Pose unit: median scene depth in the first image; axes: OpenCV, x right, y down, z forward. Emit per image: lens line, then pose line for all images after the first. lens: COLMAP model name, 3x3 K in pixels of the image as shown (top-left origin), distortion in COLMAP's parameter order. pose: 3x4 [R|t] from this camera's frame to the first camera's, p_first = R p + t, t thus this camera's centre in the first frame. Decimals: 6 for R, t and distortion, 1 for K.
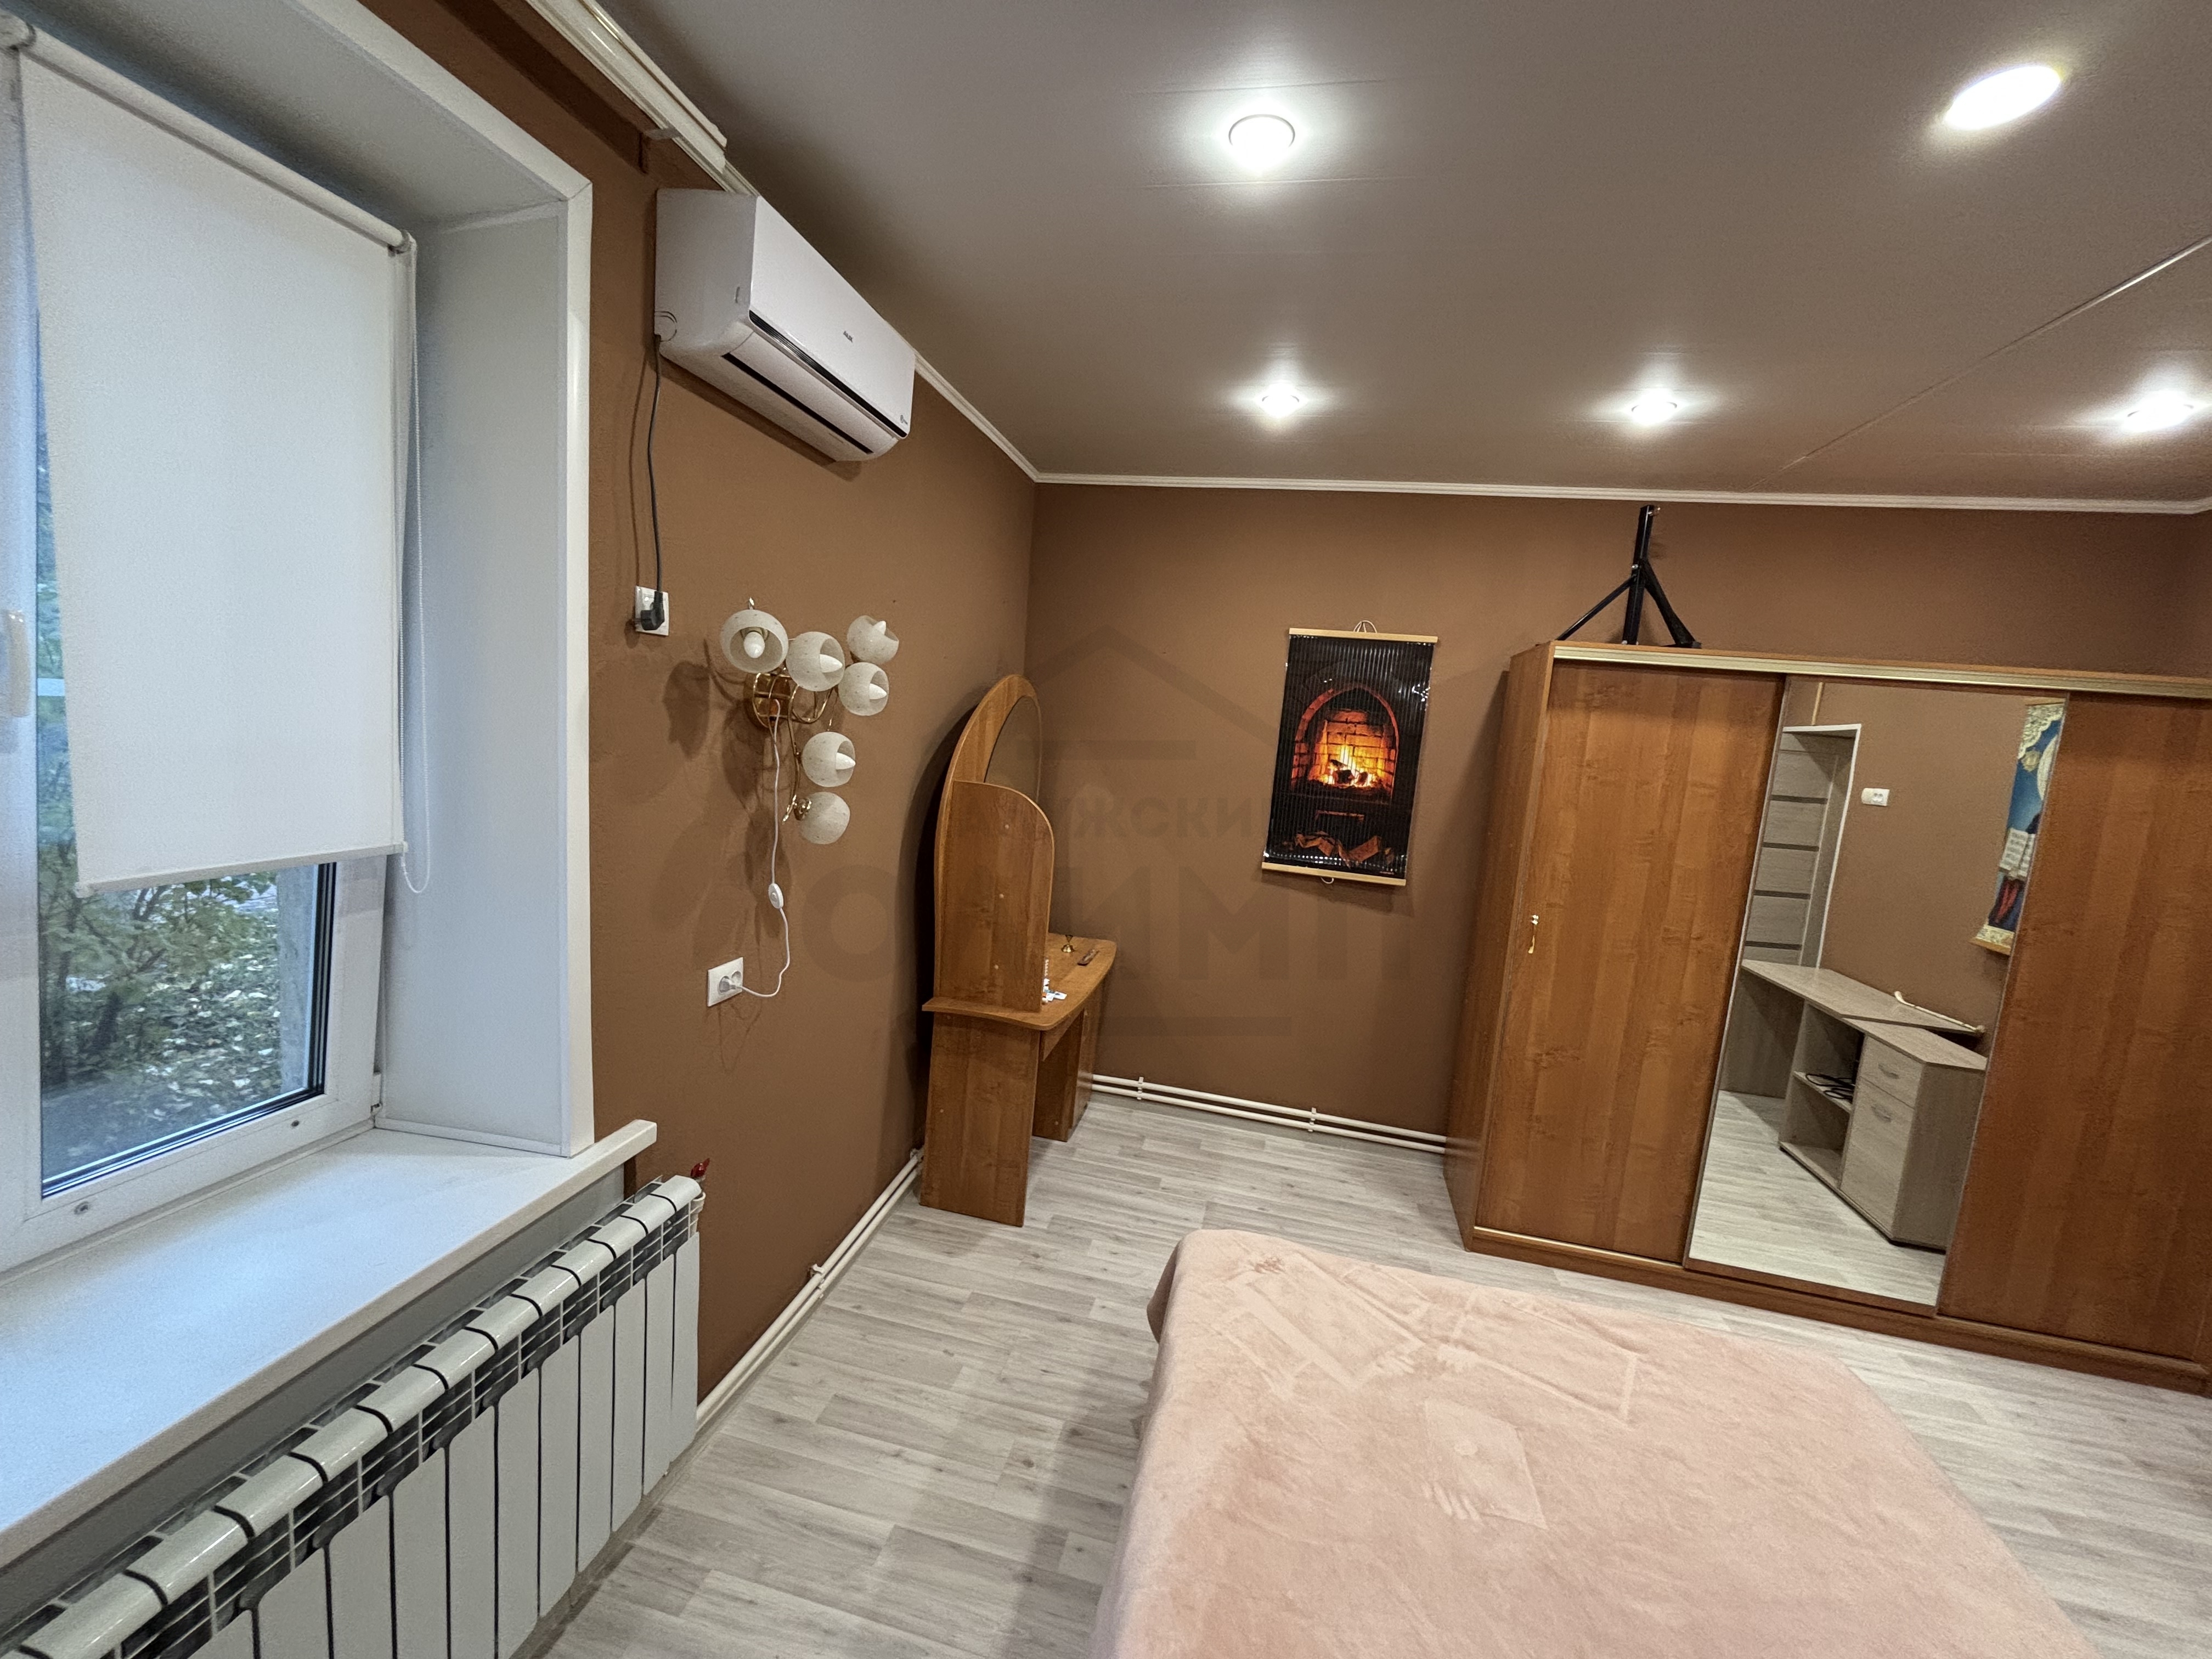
lens RADIAL K [[893.9, 0, 1096.8], [0, 893.9, 828.4], [0, 0, 1]] dist [-0.002640, 0.000410]
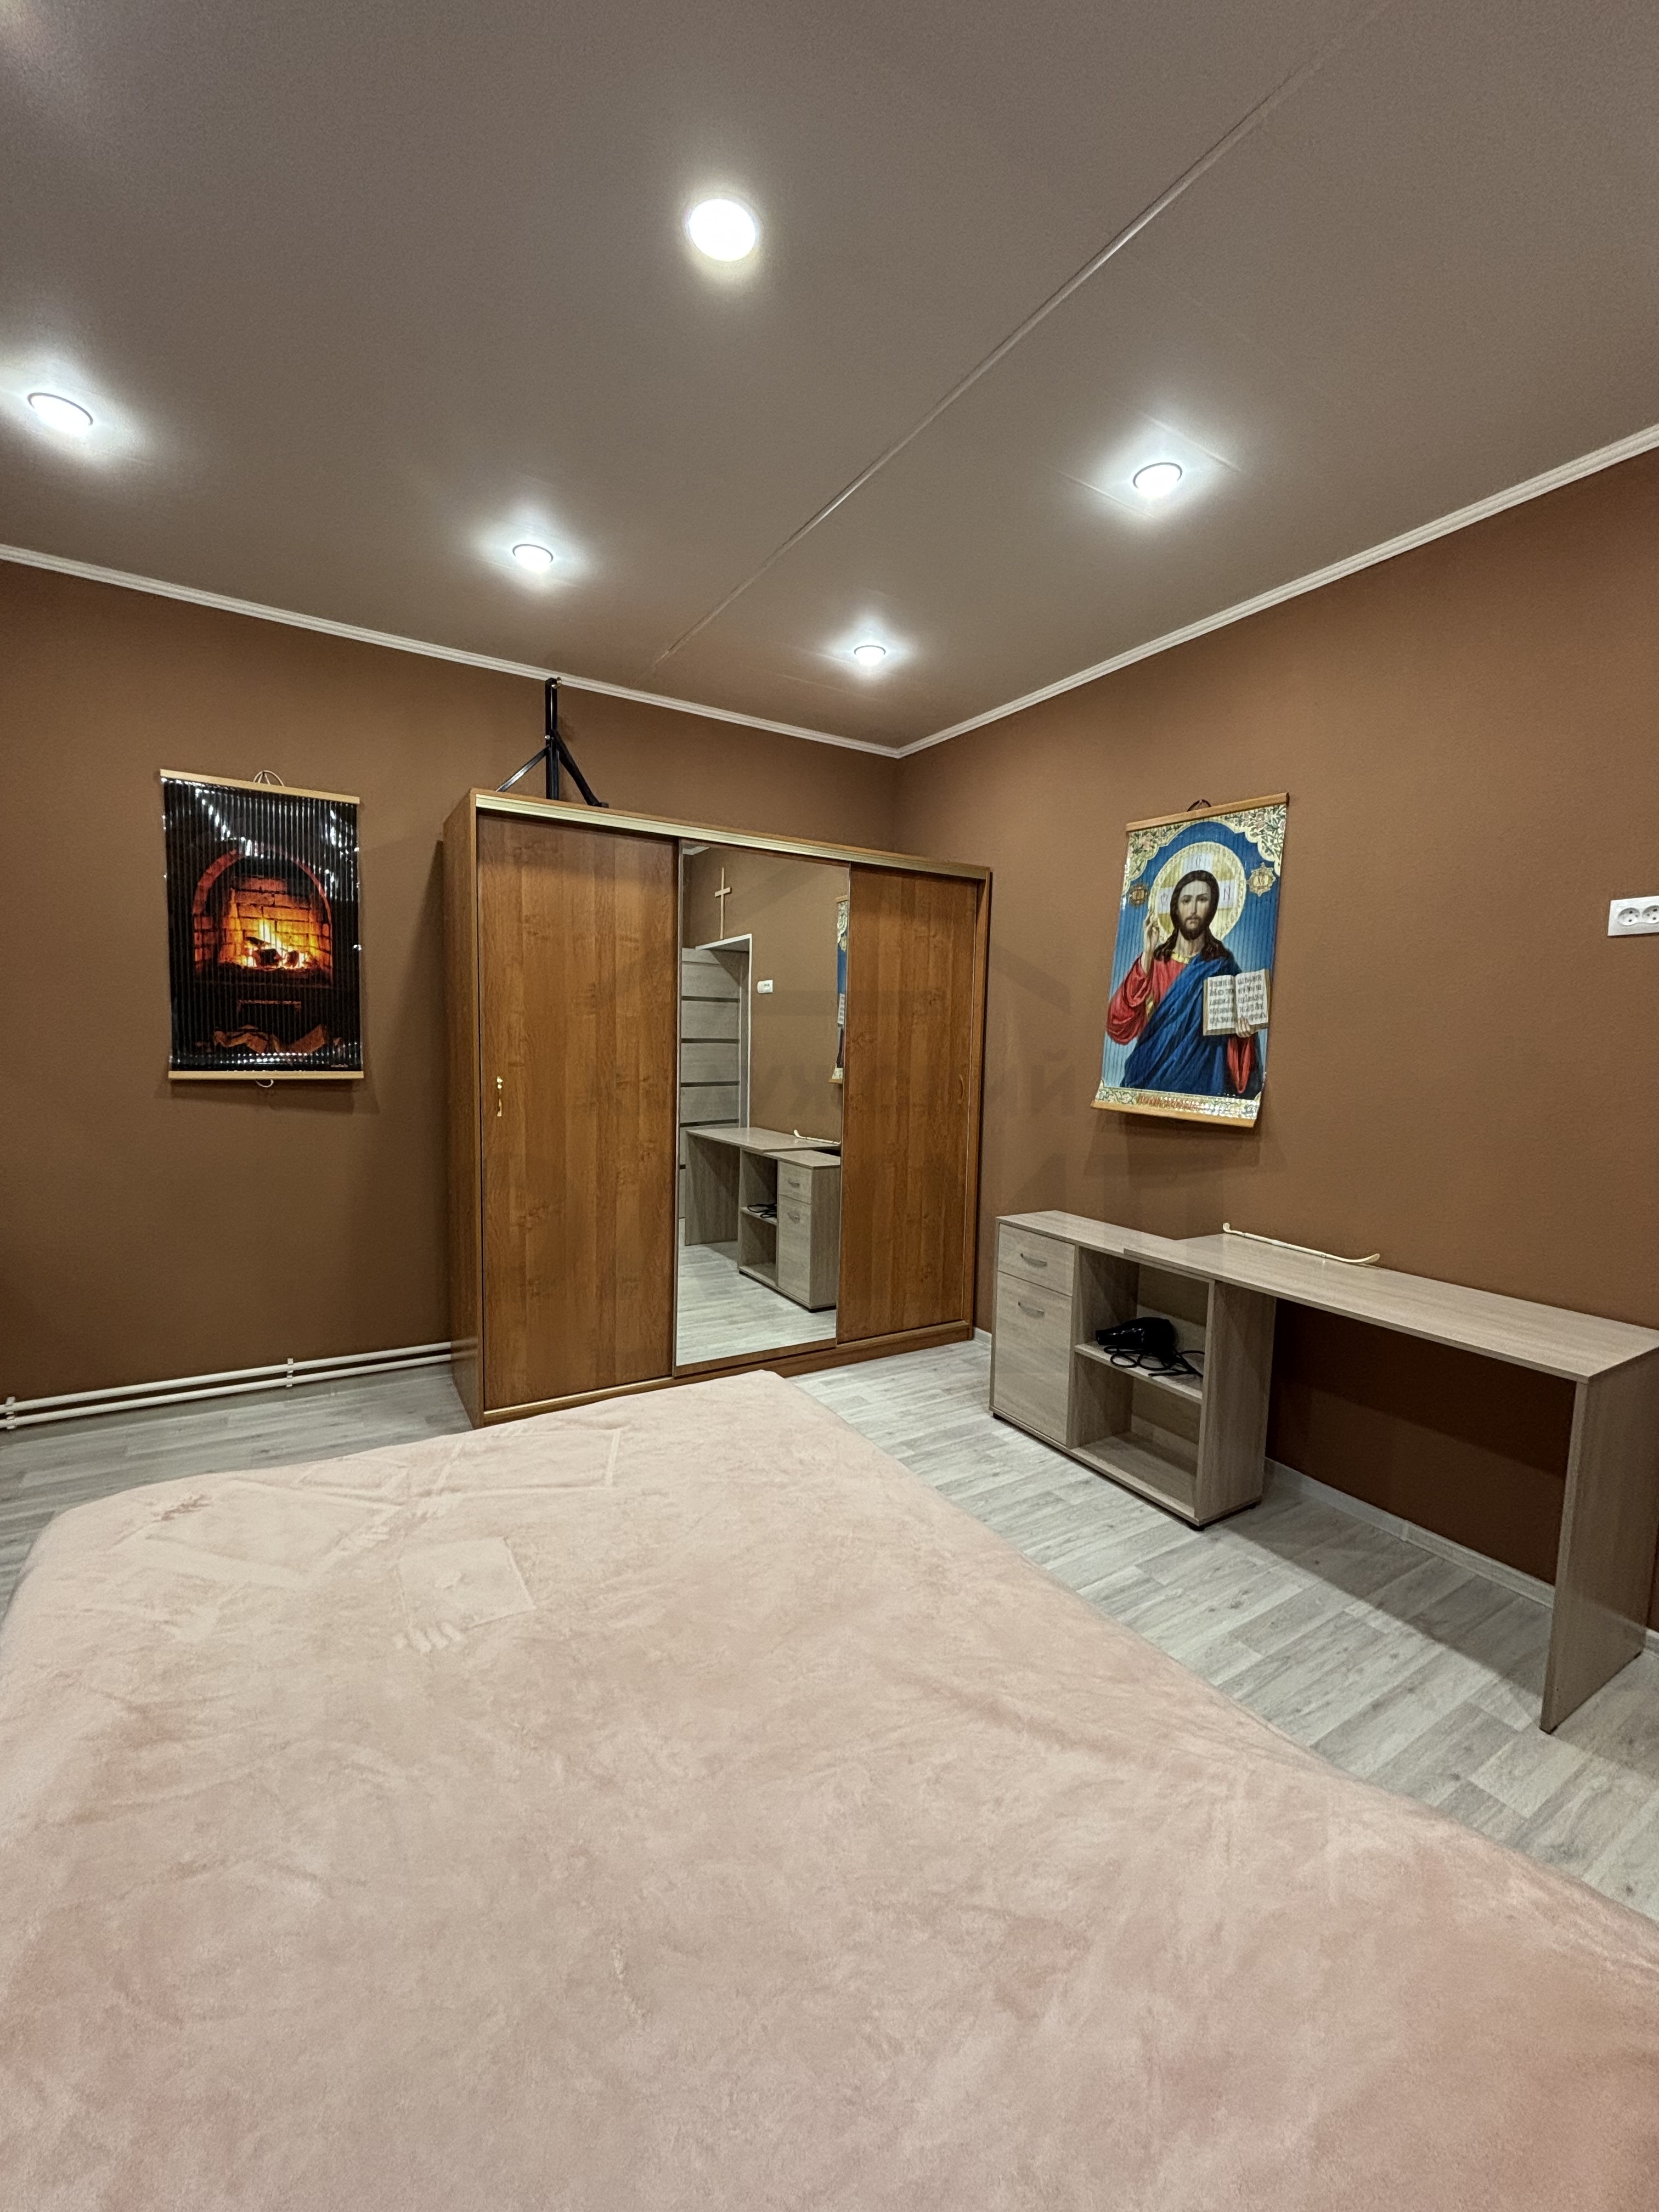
lens RADIAL K [[893.9, 0, 833.7], [0, 893.9, 1109.1], [0, 0, 1]] dist [-0.002640, 0.000410]
pose [[0.712772, -0.122072, 0.690692, 0.073568], [0.119758, 0.991459, 0.051643, 0.128815], [-0.691097, 0.045907, 0.721303, 0.043436]]
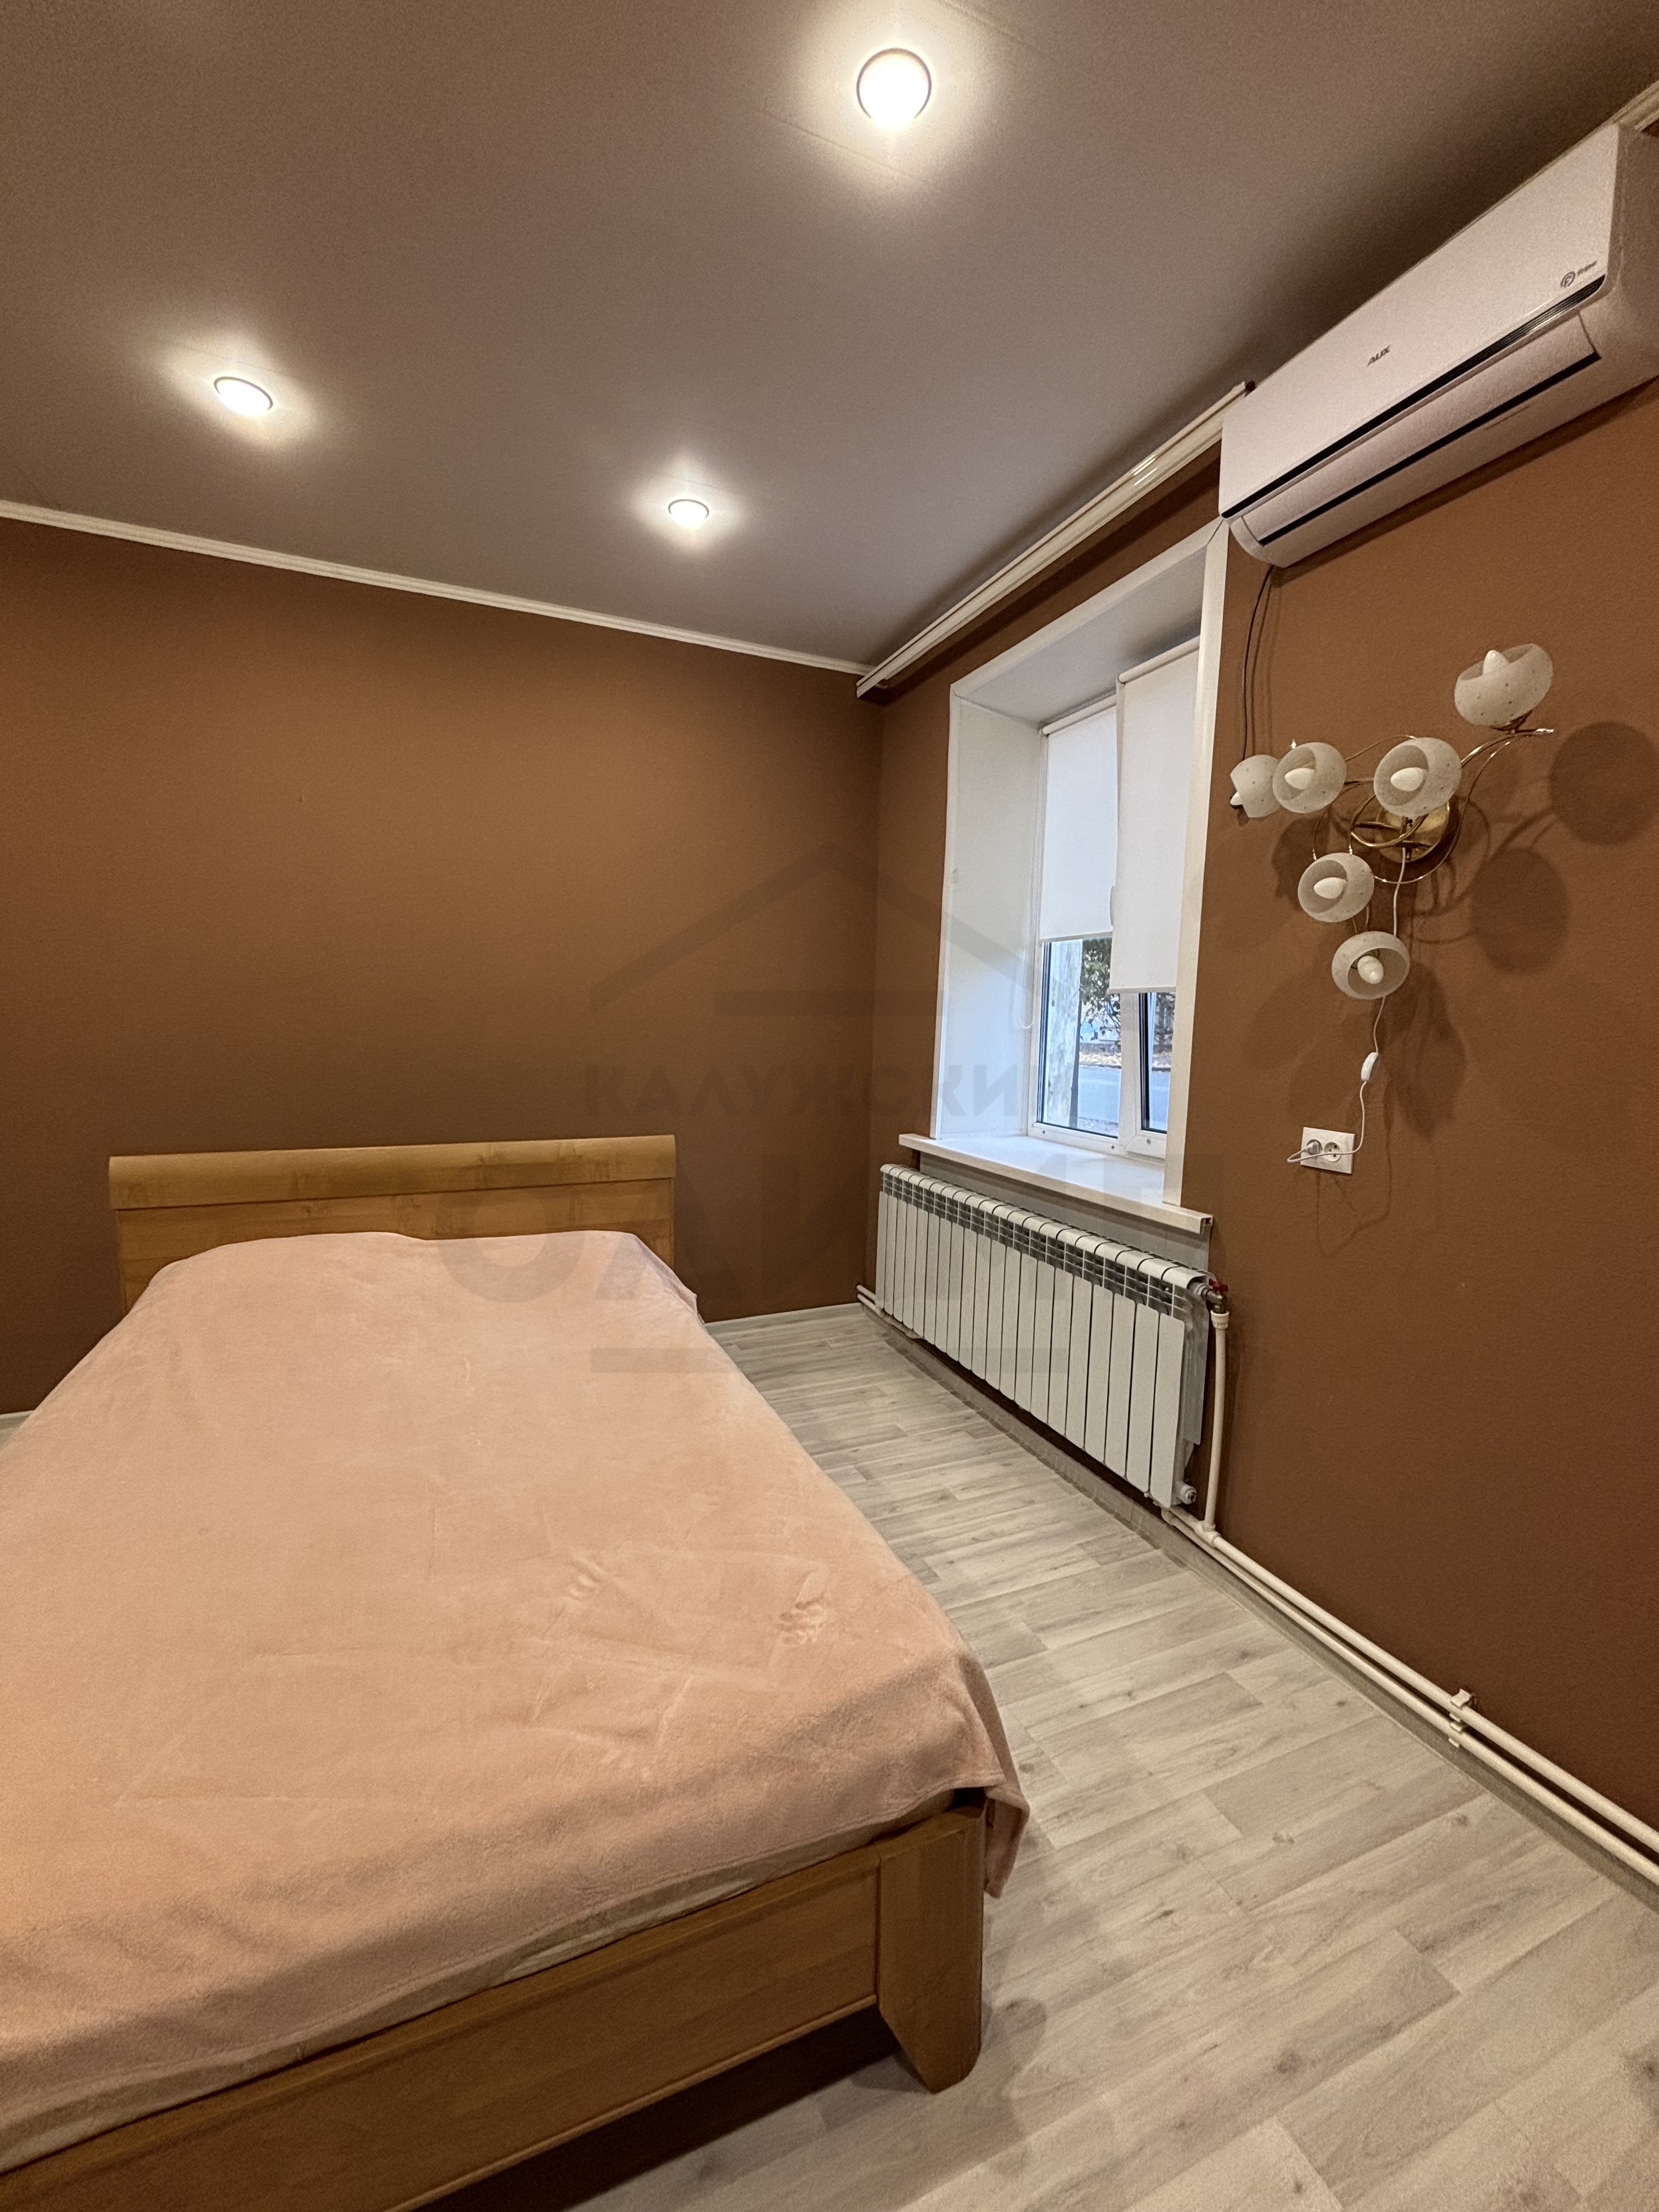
lens RADIAL K [[893.9, 0, 838.1], [0, 893.9, 1112.4], [0, 0, 1]] dist [-0.002640, 0.000410]
pose [[-0.804920, -0.038338, -0.592144, 0.376425], [-0.161708, 0.974312, 0.156734, 0.048260], [0.570924, 0.221913, -0.790443, 0.988504]]
